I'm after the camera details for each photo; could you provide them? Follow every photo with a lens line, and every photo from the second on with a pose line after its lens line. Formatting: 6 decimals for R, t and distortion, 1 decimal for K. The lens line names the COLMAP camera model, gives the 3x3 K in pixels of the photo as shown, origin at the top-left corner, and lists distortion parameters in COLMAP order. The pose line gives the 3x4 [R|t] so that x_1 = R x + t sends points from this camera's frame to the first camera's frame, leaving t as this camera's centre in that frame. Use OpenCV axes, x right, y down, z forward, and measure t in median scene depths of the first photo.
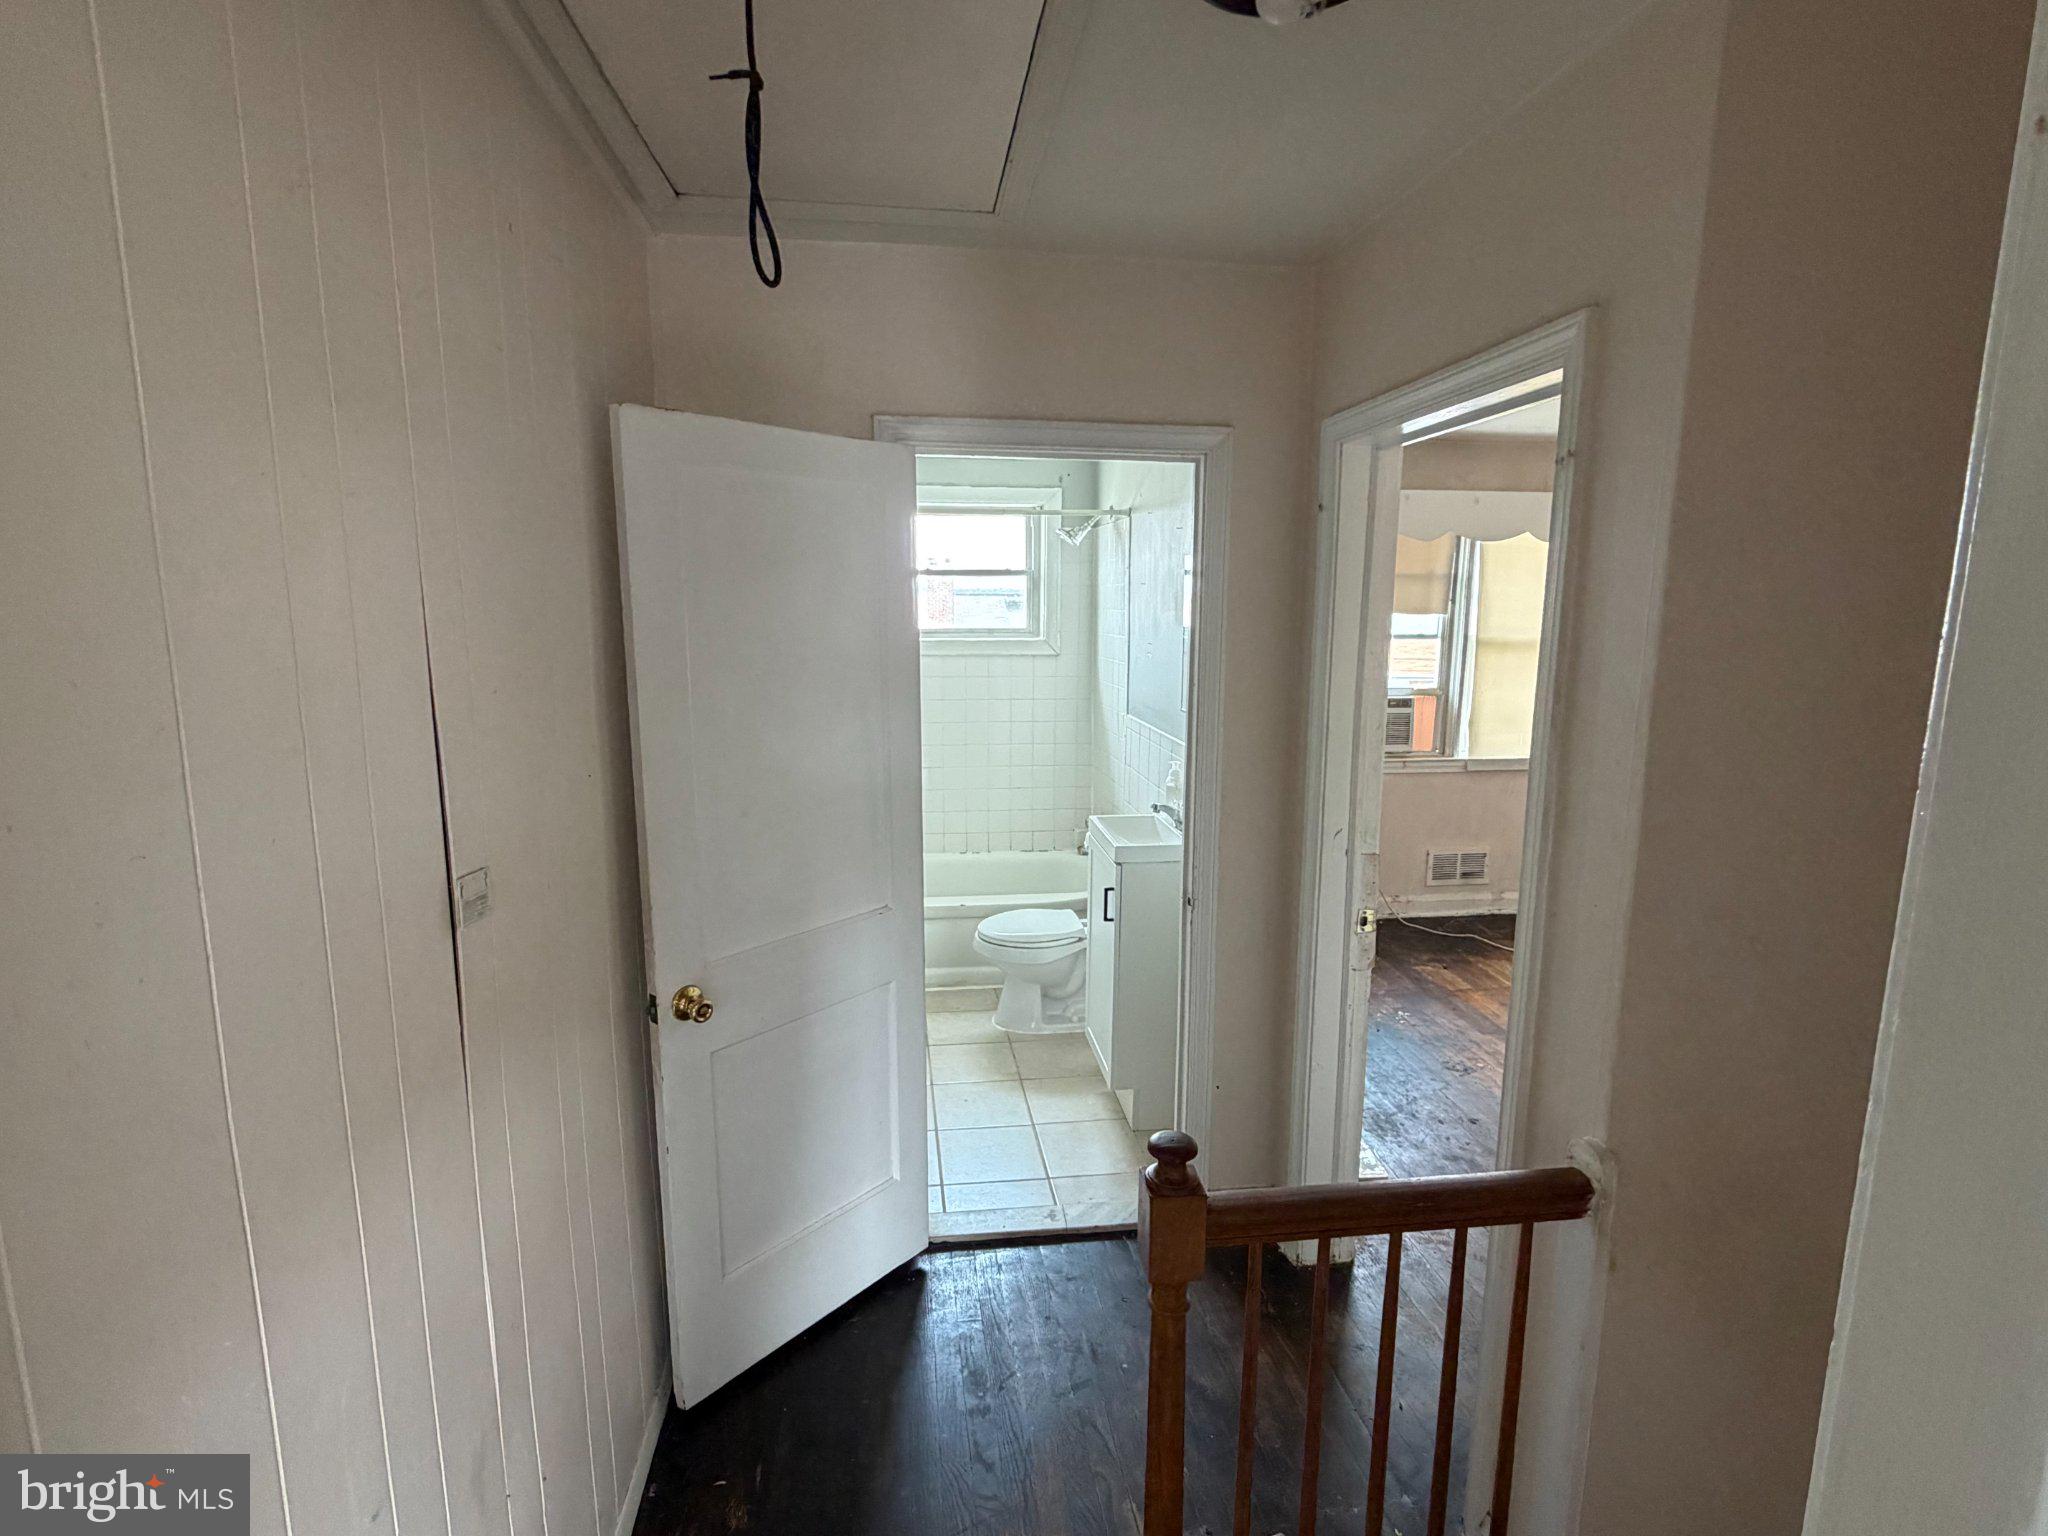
lens RADIAL K [[1016.7, 0, 1026.9], [0, 1016.7, 768.4], [0, 0, 1]] dist [0.000526, -0.000063]
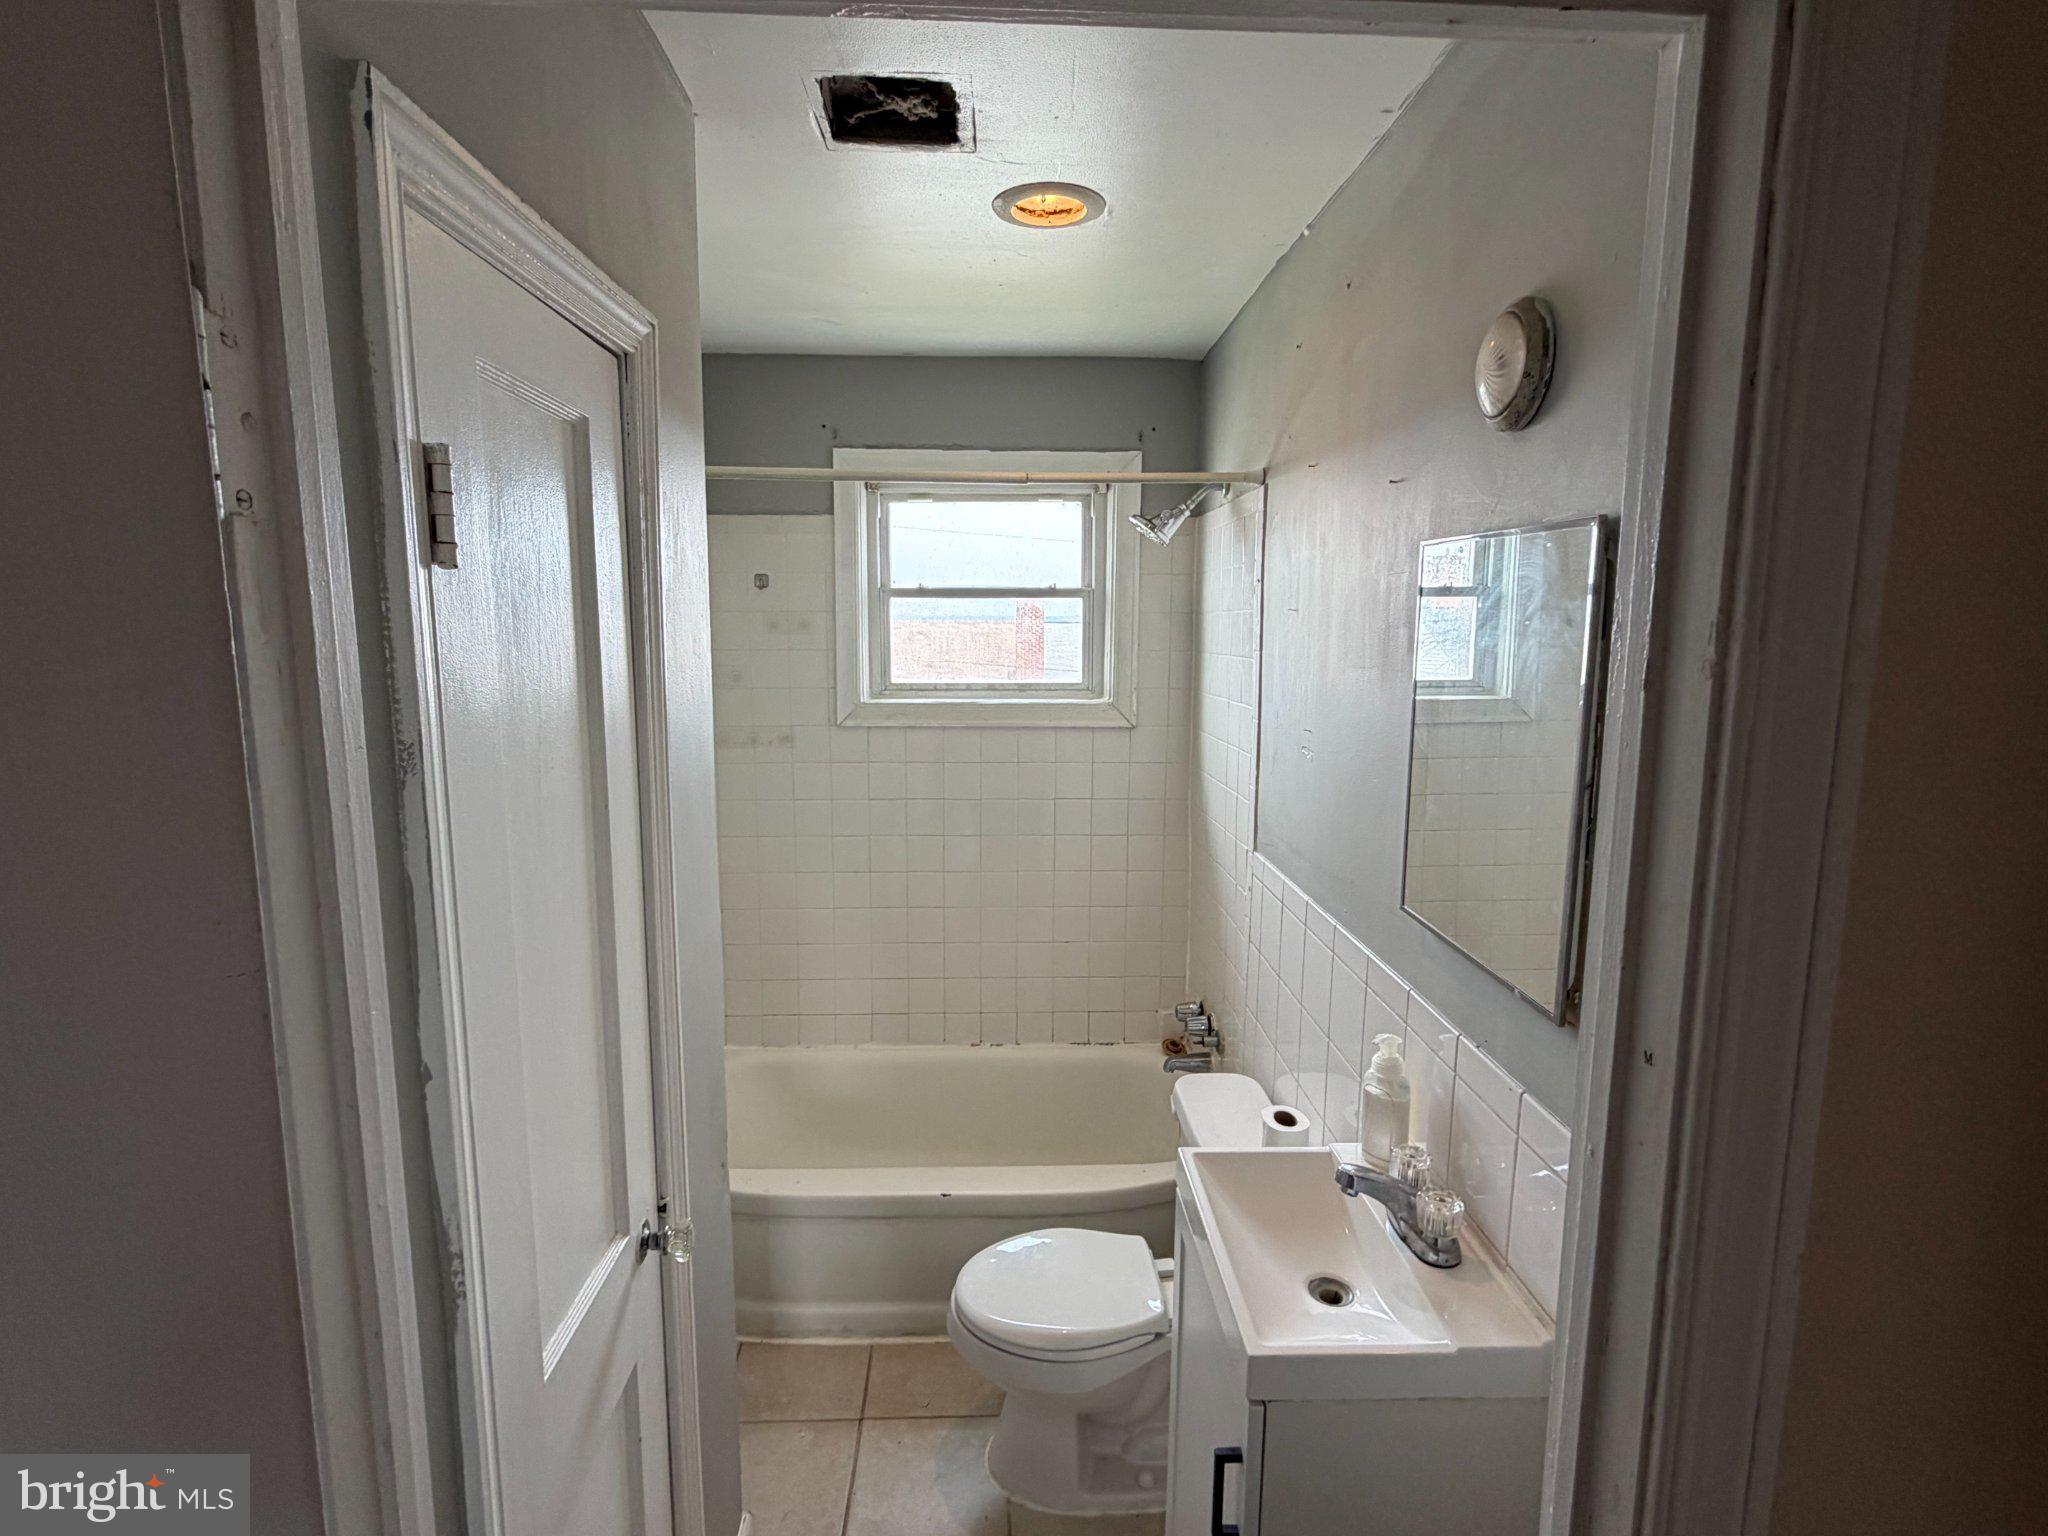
lens RADIAL K [[1016.7, 0, 1021.0], [0, 1016.7, 766.8], [0, 0, 1]] dist [0.000526, -0.000063]
pose [[0.994798, 0.013719, -0.100936, 0.027753], [-0.016569, 0.999486, -0.027455, -0.077477], [0.100508, 0.028984, 0.994514, 0.428757]]
